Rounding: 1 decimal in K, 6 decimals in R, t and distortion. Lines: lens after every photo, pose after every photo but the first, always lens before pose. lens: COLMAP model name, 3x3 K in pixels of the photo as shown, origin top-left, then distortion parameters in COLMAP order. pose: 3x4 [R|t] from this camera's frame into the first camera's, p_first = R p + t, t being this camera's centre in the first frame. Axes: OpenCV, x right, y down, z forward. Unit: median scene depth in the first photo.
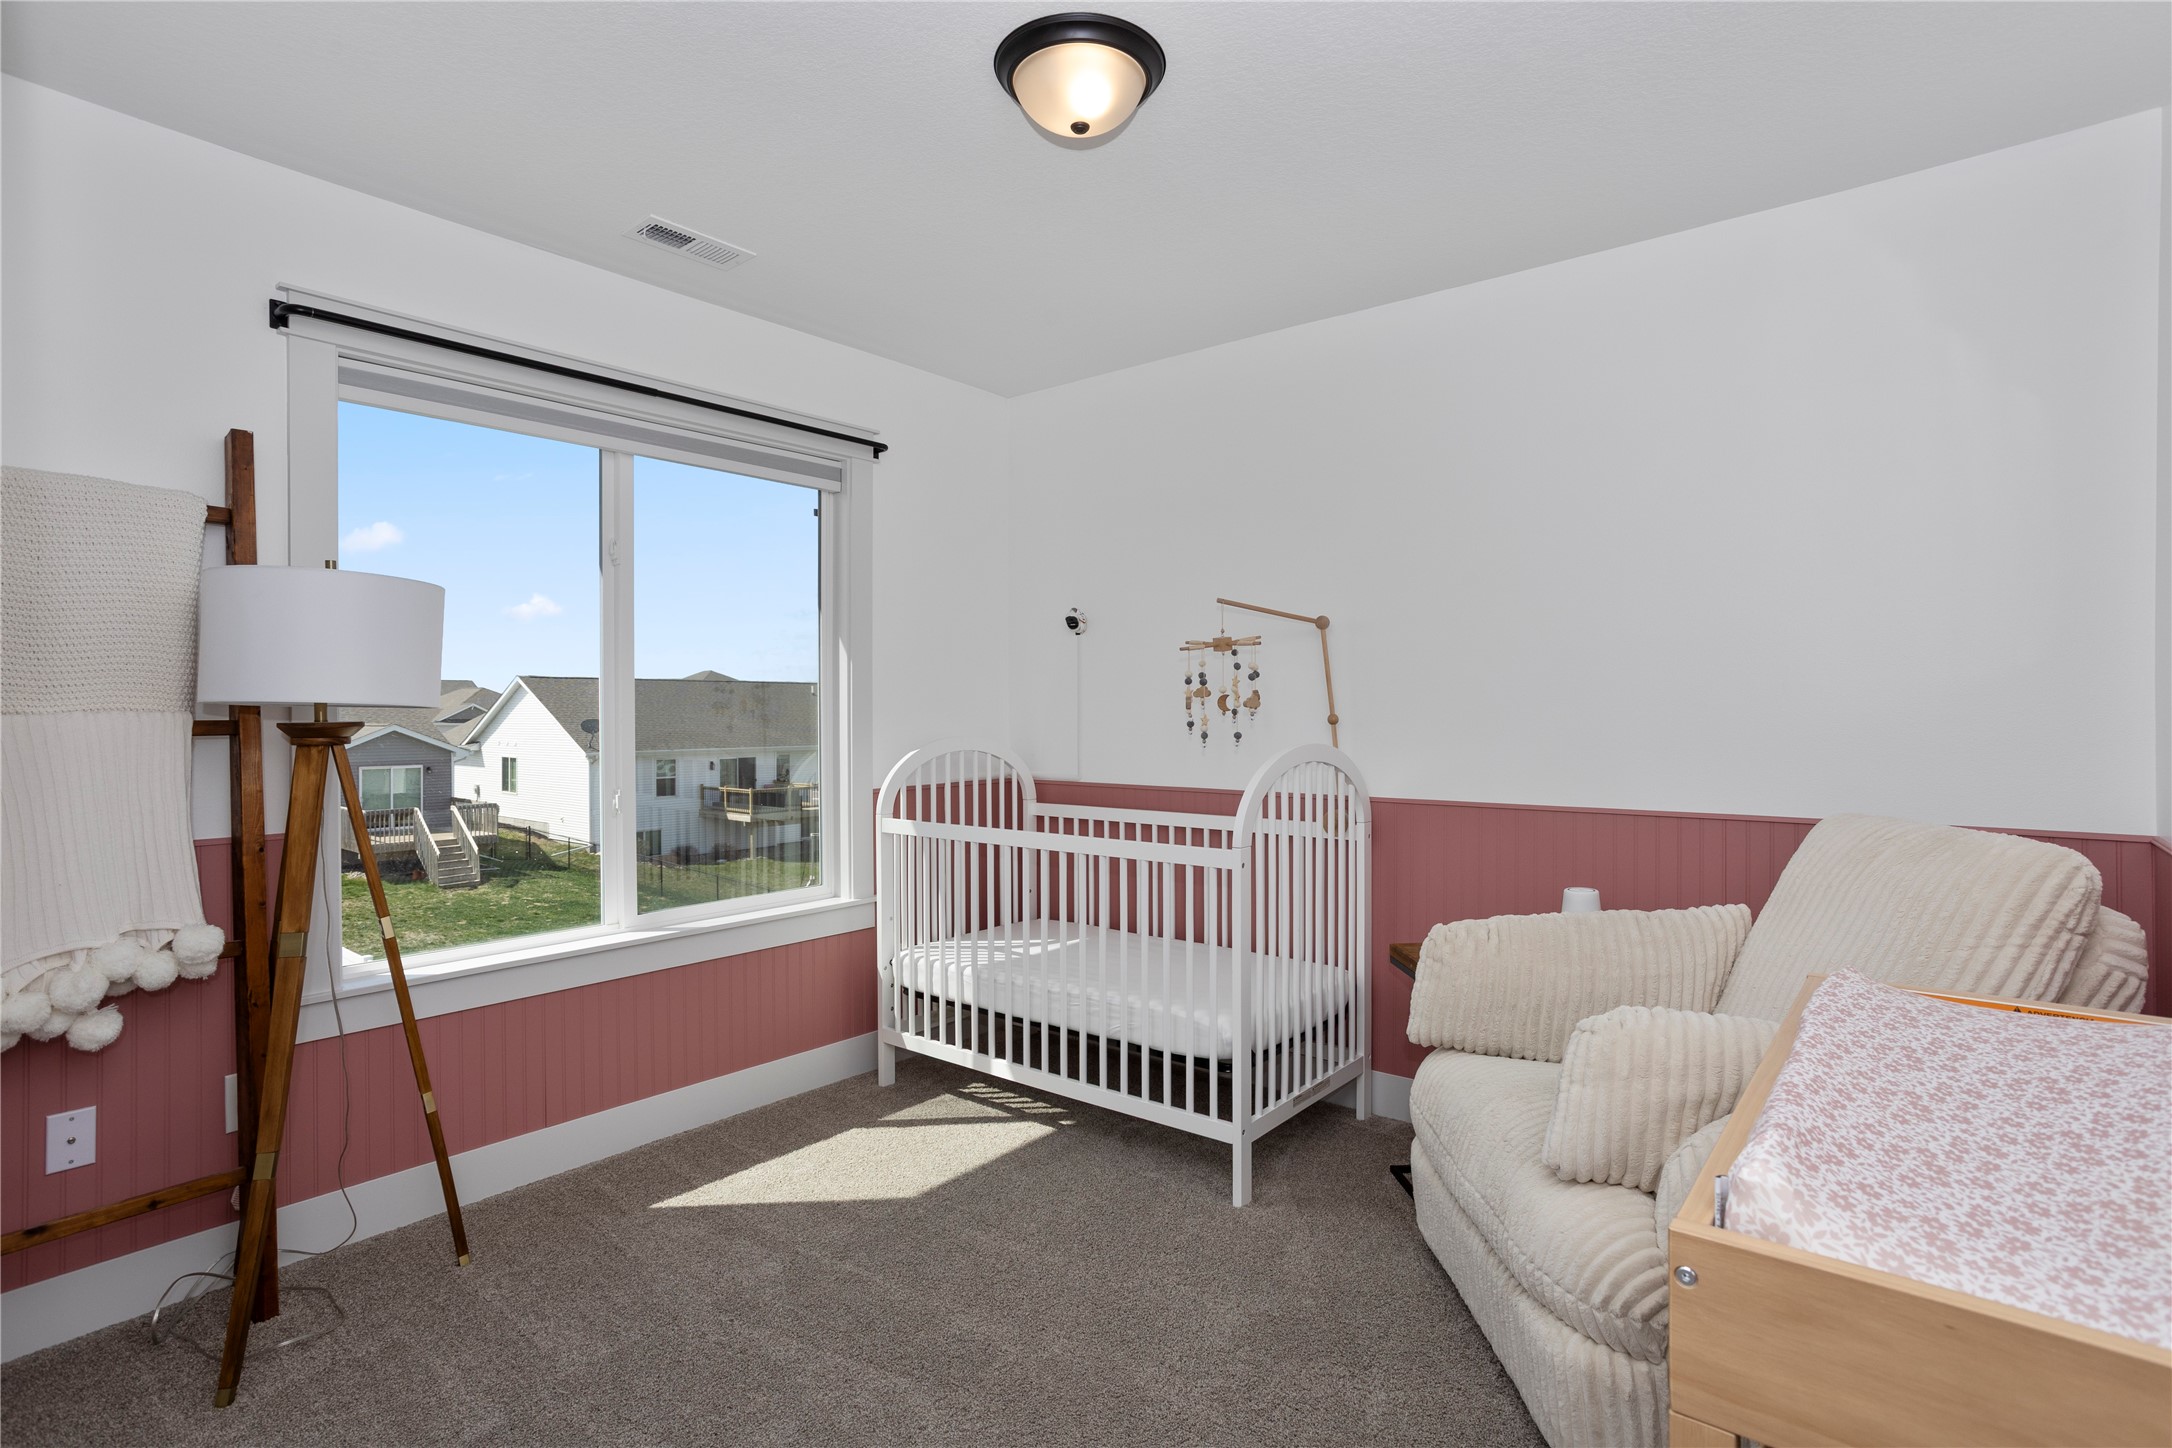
lens RADIAL K [[1090.5, 0, 1086.0], [0, 1090.5, 724.0], [0, 0, 1]] dist [0.000660, 0.000127]
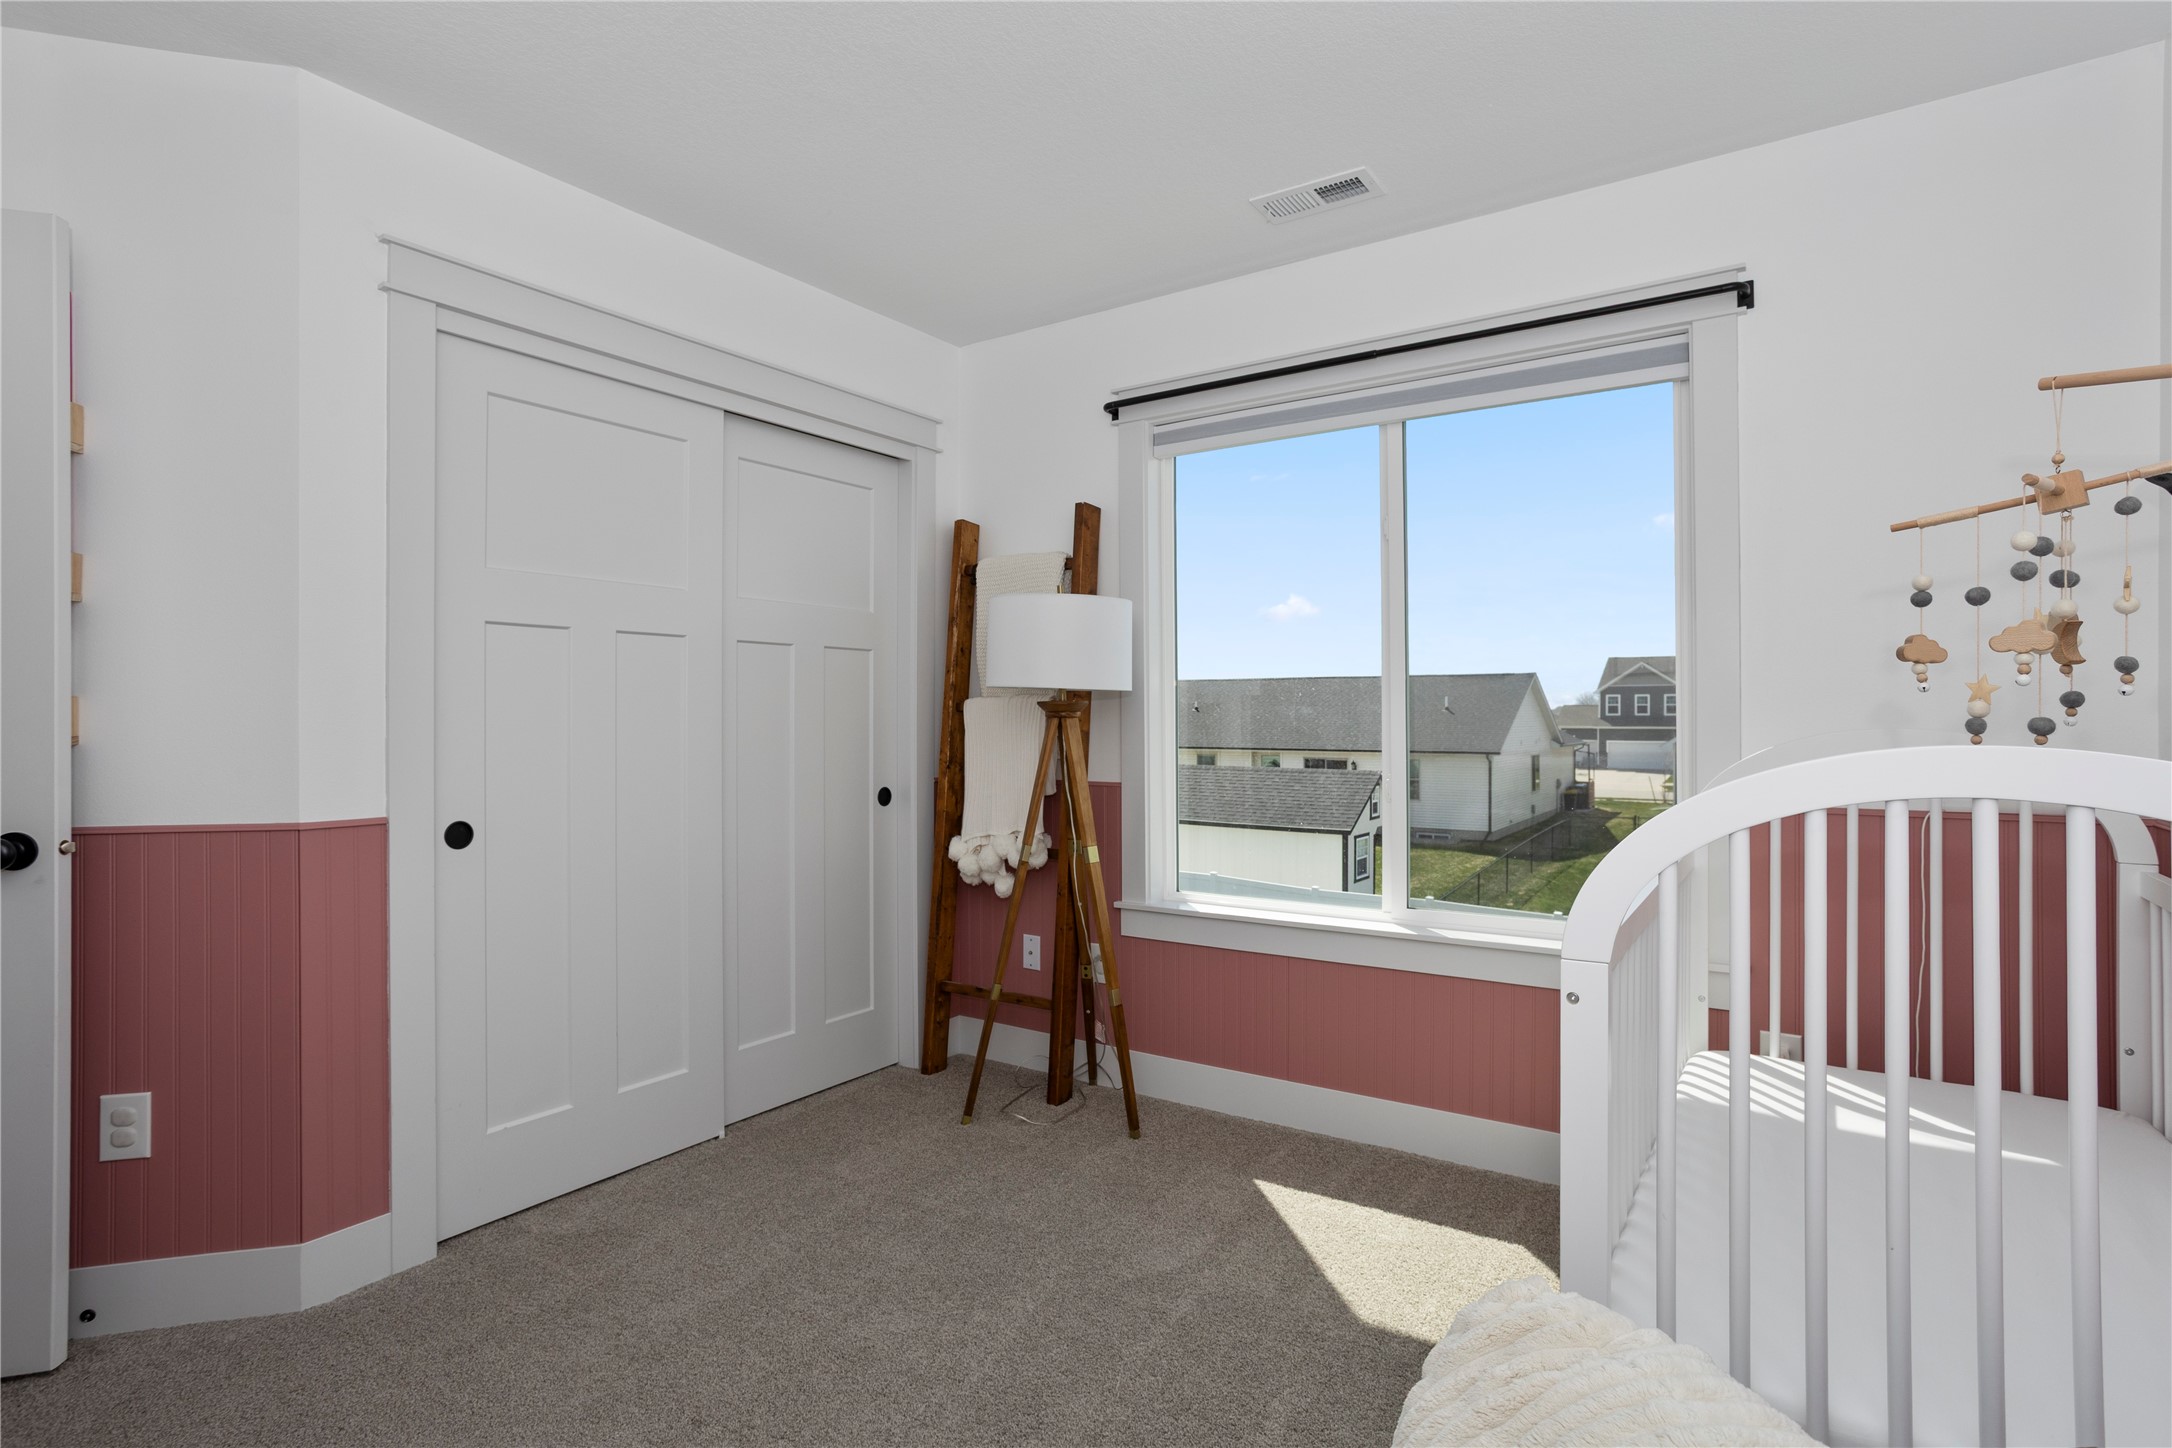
lens RADIAL K [[1090.5, 0, 1086.0], [0, 1090.5, 724.0], [0, 0, 1]] dist [0.000660, 0.000127]
pose [[0.092939, 0.011326, -0.995607, 0.553505], [-0.011678, 0.999879, 0.010284, 0.011215], [0.995603, 0.010671, 0.093060, 0.702336]]
